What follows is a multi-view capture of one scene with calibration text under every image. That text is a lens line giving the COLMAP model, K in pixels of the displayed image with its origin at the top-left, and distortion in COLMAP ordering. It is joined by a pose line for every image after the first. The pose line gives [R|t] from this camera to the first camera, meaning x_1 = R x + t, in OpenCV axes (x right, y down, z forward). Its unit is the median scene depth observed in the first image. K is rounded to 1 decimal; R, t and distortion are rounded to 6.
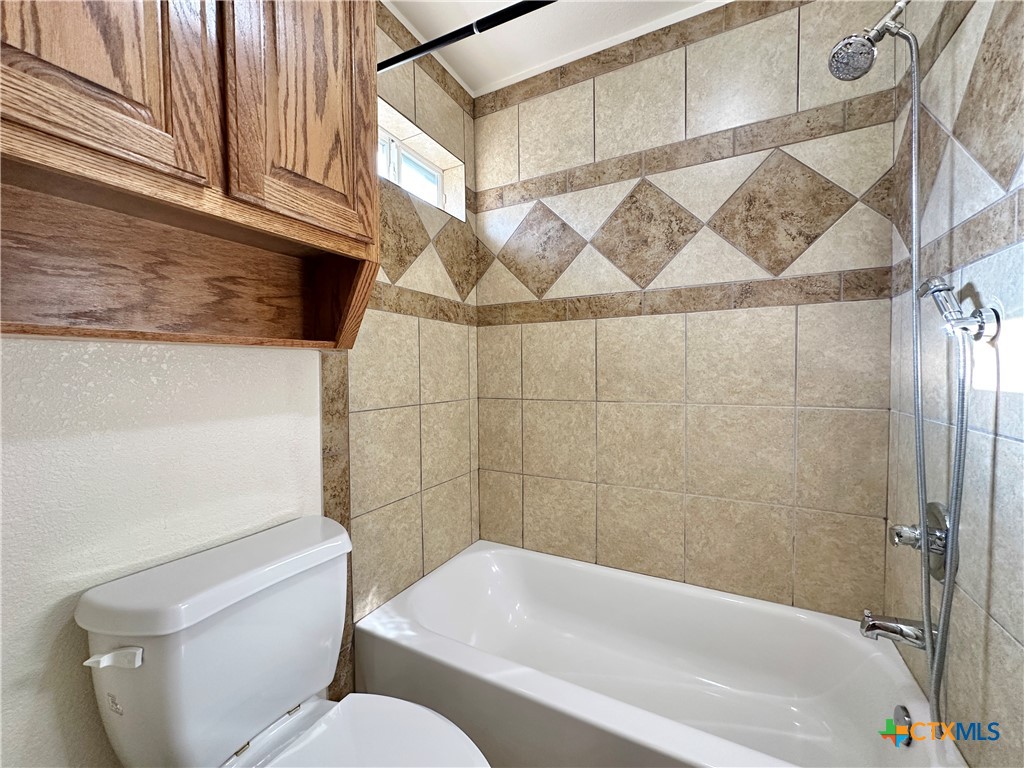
lens RADIAL K [[407.8, 0, 510.5], [0, 407.8, 380.2], [0, 0, 1]] dist [-0.000932, 0.000410]
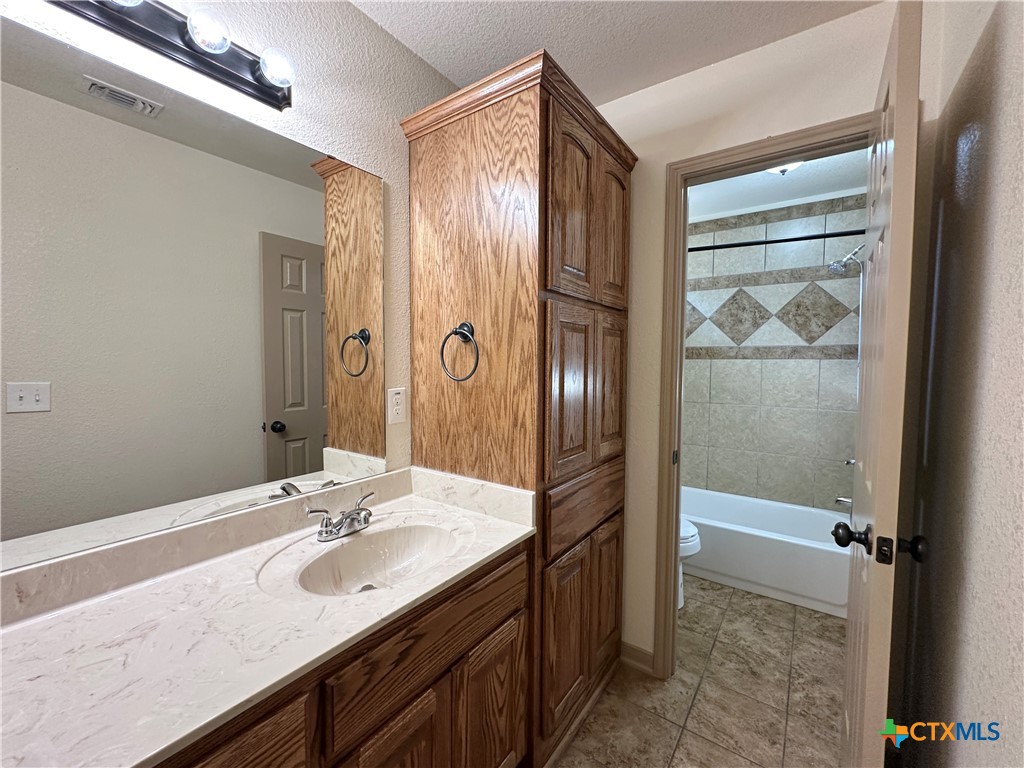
lens RADIAL K [[407.8, 0, 518.4], [0, 407.8, 382.5], [0, 0, 1]] dist [-0.000932, 0.000410]
pose [[0.989155, 0.023057, -0.145052, -0.436582], [-0.019753, 0.999513, 0.024173, -0.079498], [0.145539, -0.021046, 0.989129, -1.100552]]
